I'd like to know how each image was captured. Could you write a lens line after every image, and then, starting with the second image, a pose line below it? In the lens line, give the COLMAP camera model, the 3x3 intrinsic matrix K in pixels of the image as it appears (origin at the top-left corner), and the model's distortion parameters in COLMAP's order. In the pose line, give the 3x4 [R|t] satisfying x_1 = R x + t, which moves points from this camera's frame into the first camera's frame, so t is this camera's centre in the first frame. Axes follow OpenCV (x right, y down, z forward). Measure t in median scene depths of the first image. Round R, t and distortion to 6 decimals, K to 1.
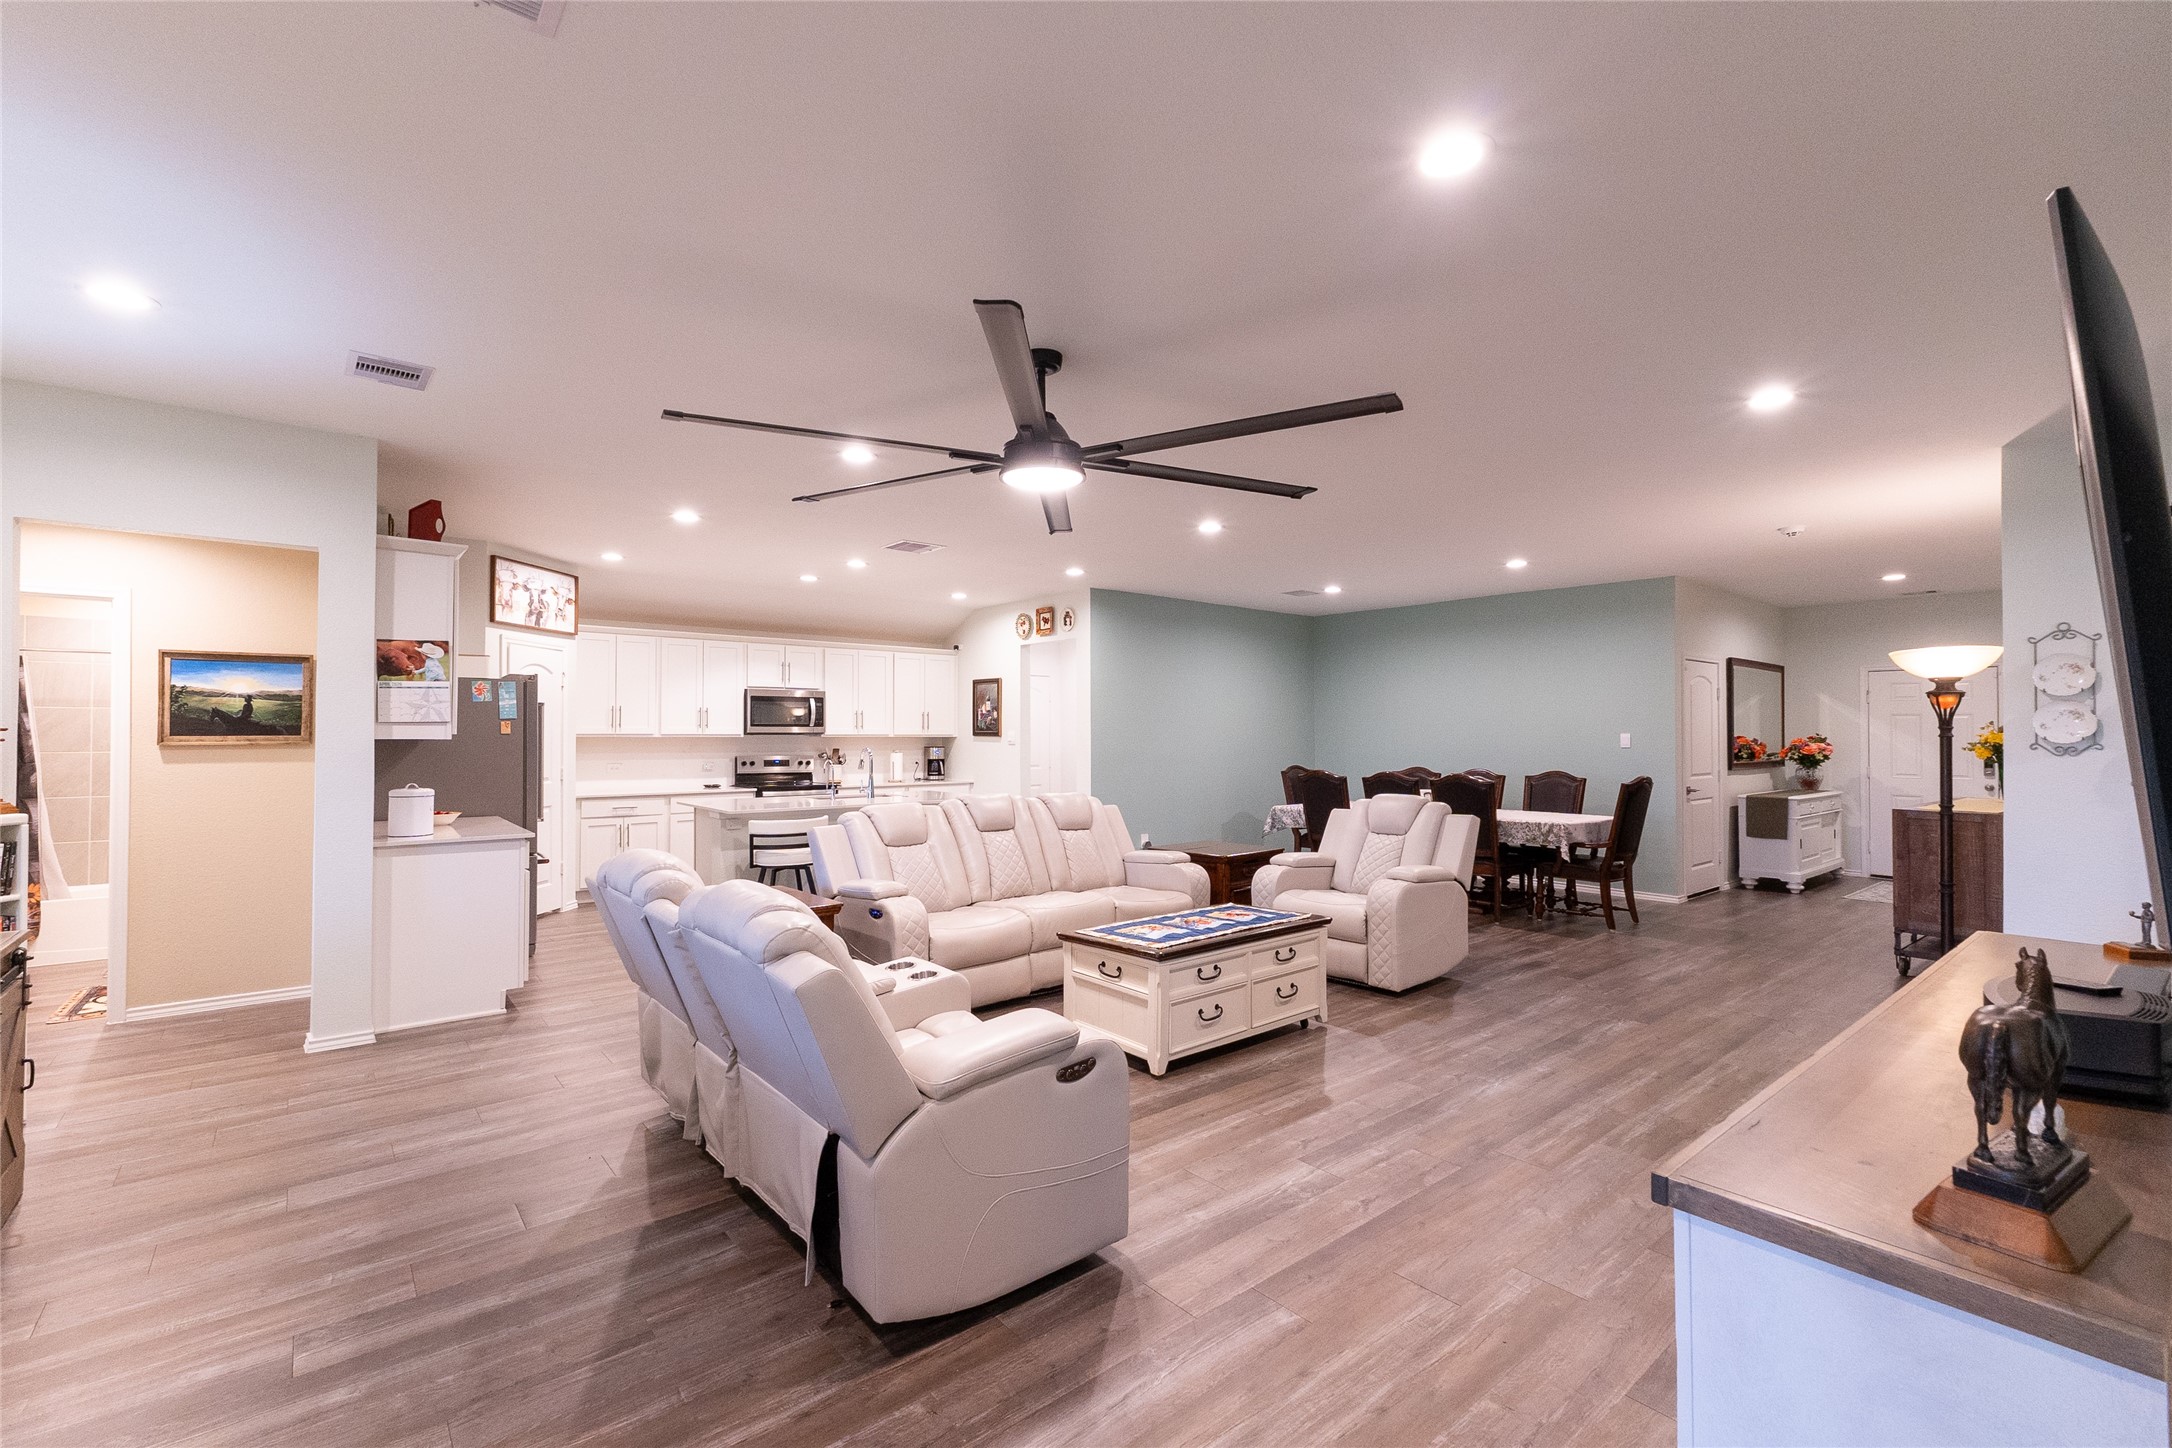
lens RADIAL K [[930.1, 0, 1080.9], [0, 930.1, 727.1], [0, 0, 1]] dist [0.001052, 0.003321]
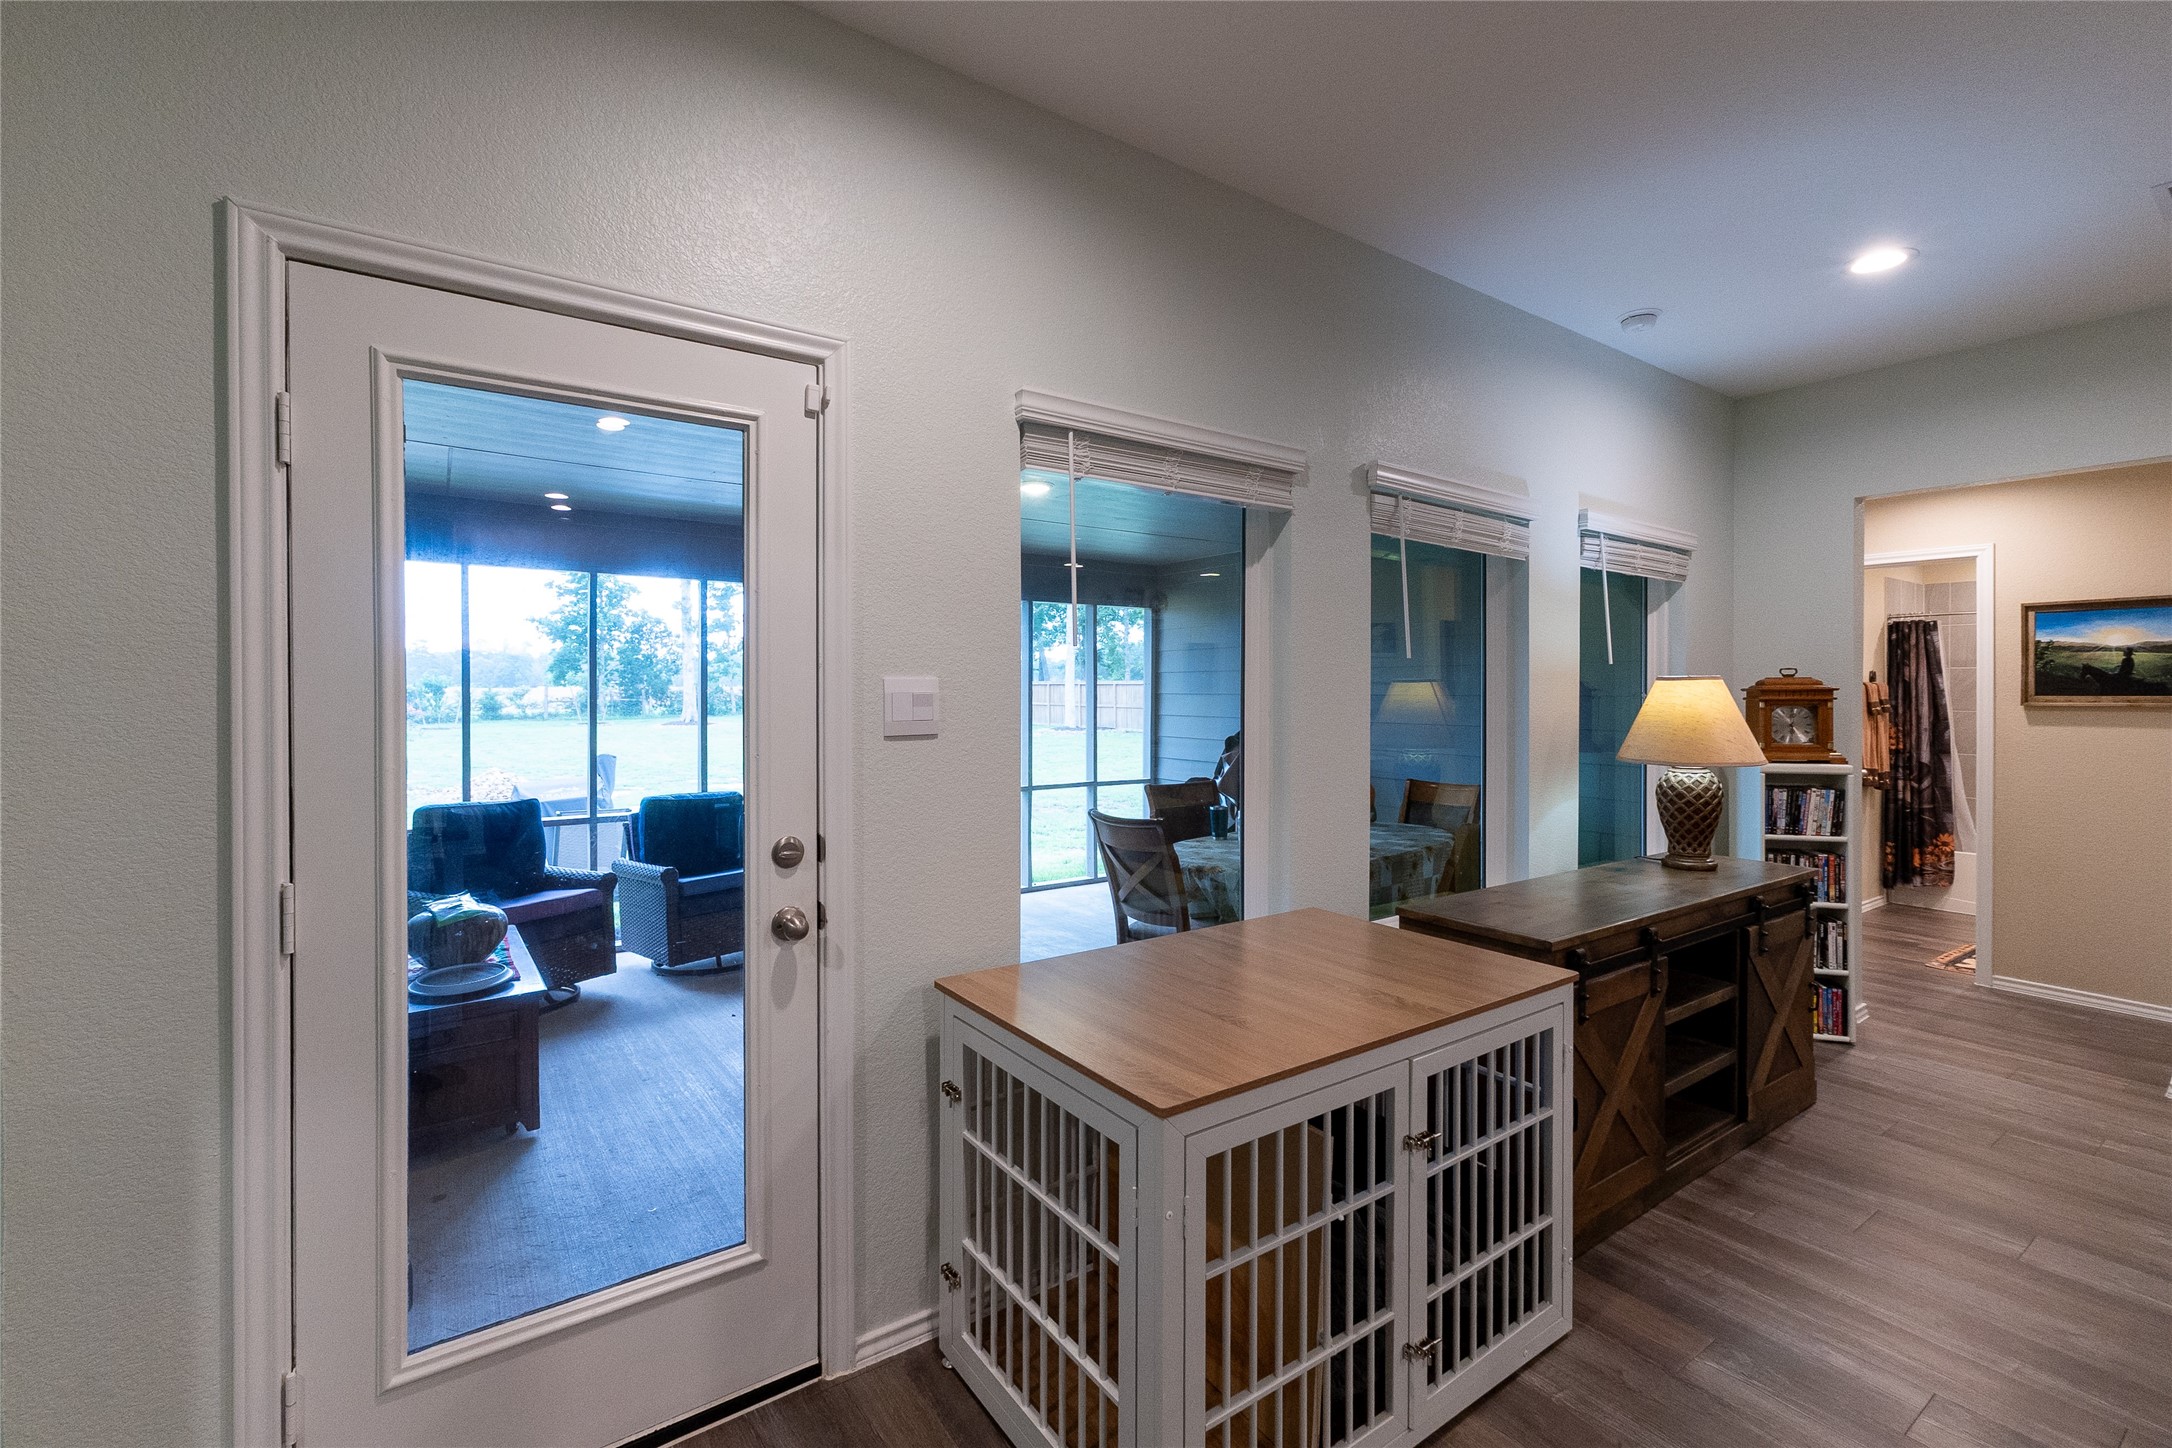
lens RADIAL K [[930.1, 0, 1083.5], [0, 930.1, 697.6], [0, 0, 1]] dist [0.001052, 0.003321]
pose [[-0.080554, 0.004709, -0.996739, 0.020915], [0.005008, 0.999978, 0.004319, 0.001828], [0.996738, -0.004644, -0.080576, 0.088488]]
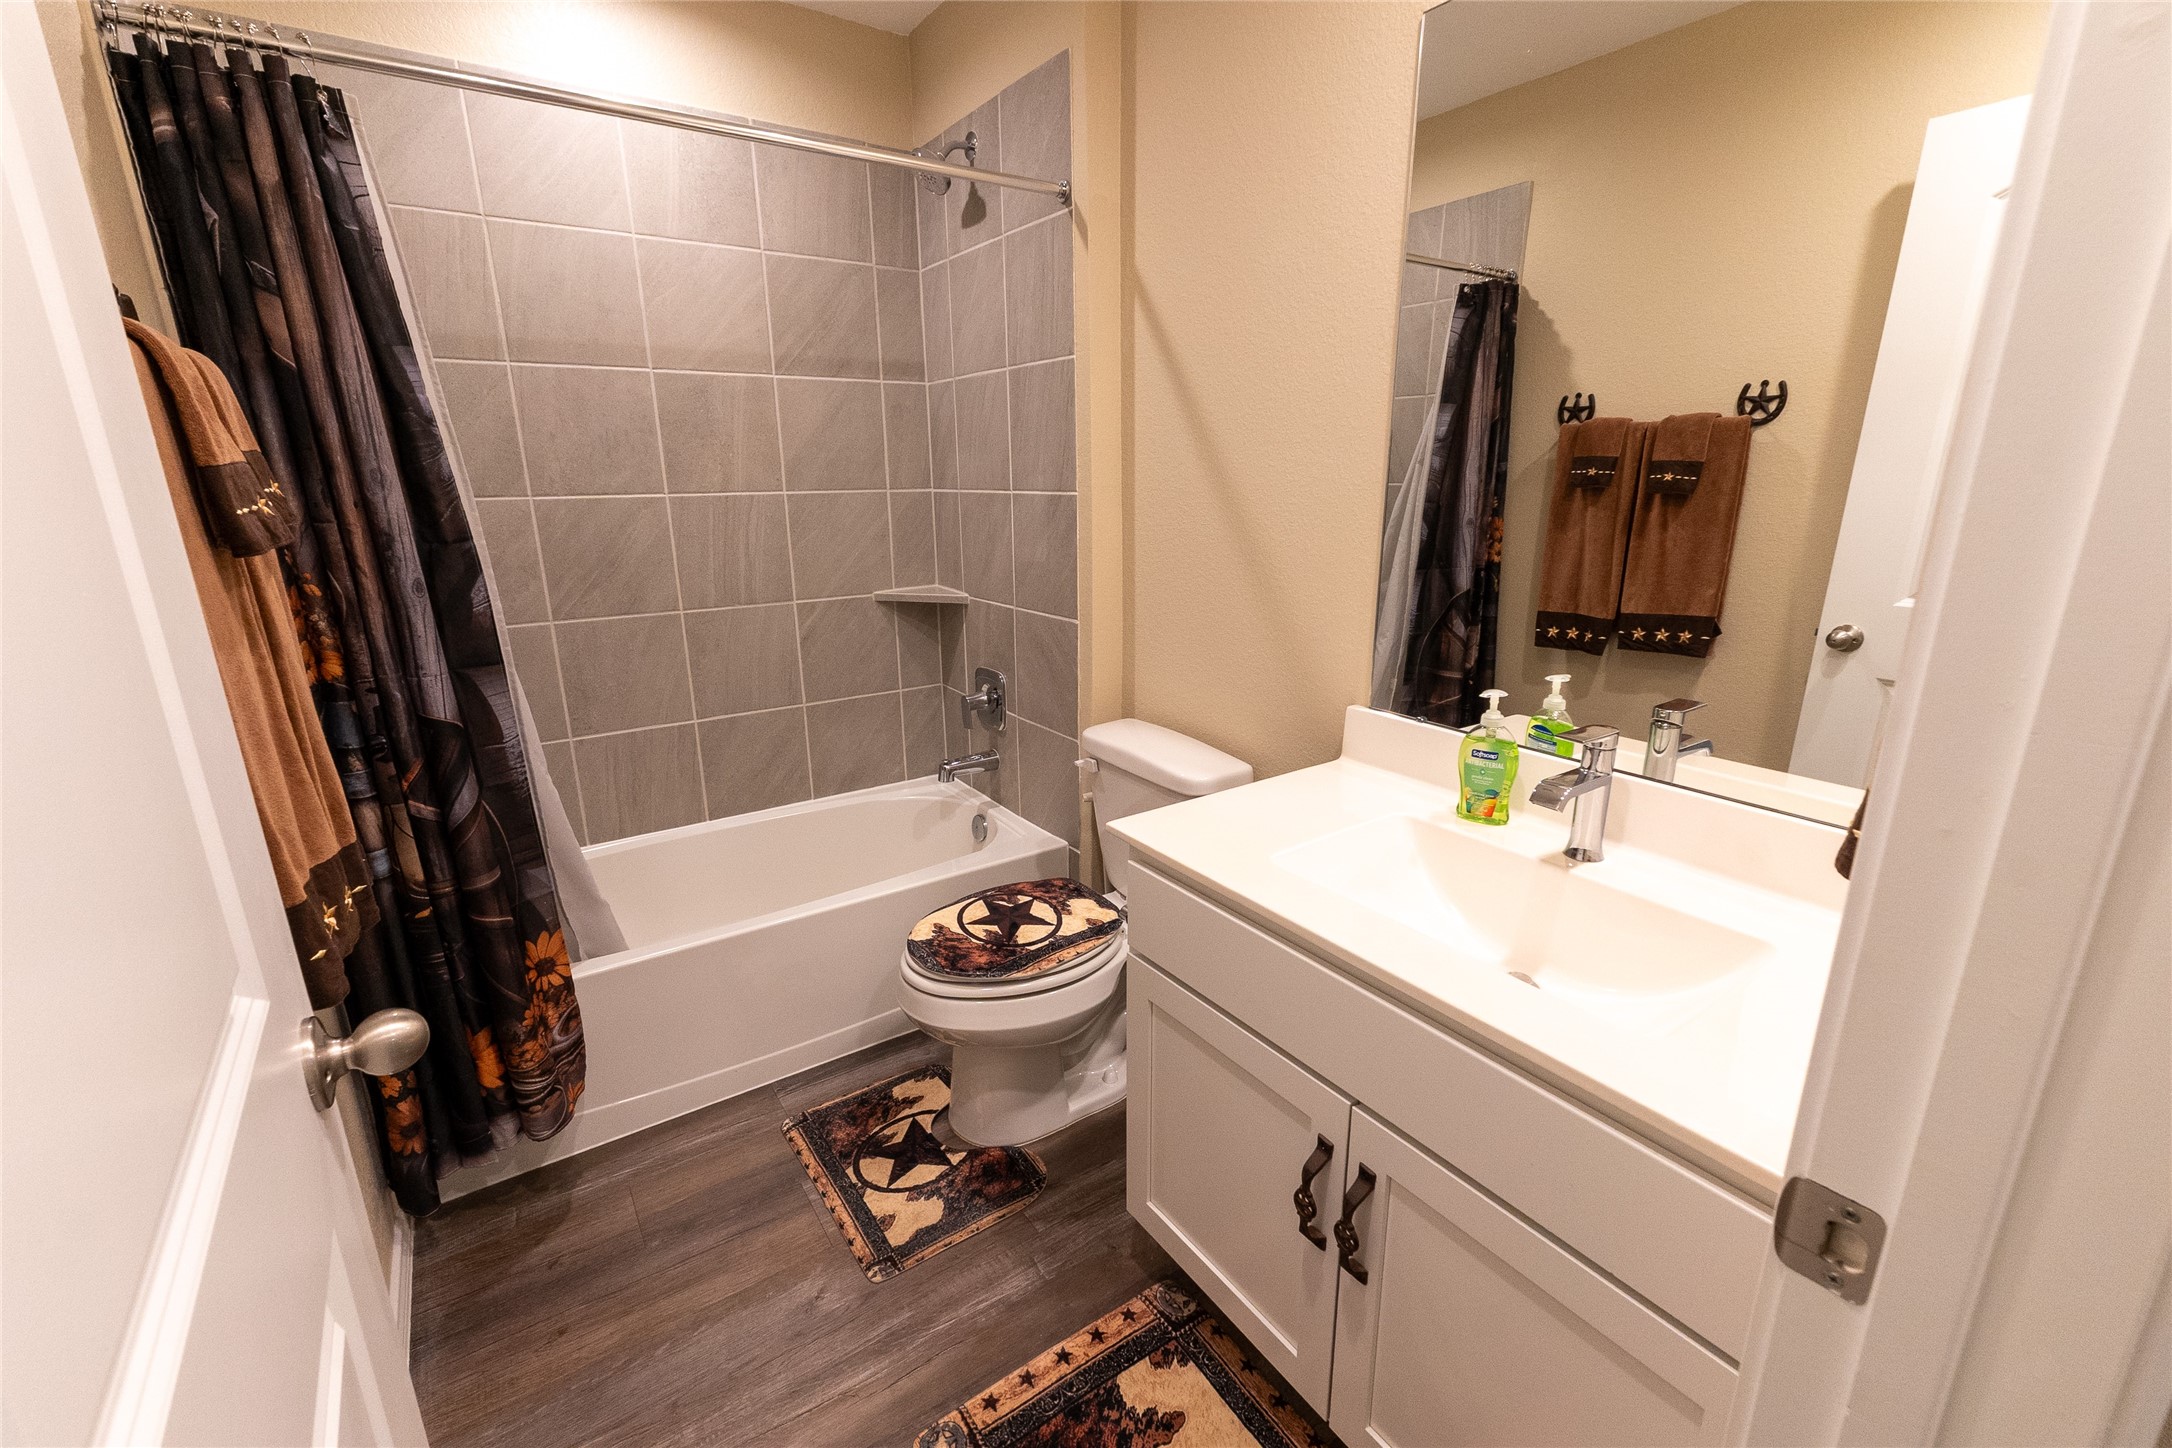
lens RADIAL K [[930.1, 0, 1082.9], [0, 930.1, 724.5], [0, 0, 1]] dist [0.001052, 0.003321]
pose [[0.995947, 0.015151, -0.088651, -0.793129], [0.010285, 0.960056, 0.279619, 0.012699], [0.089347, -0.279397, 0.956010, 0.640667]]
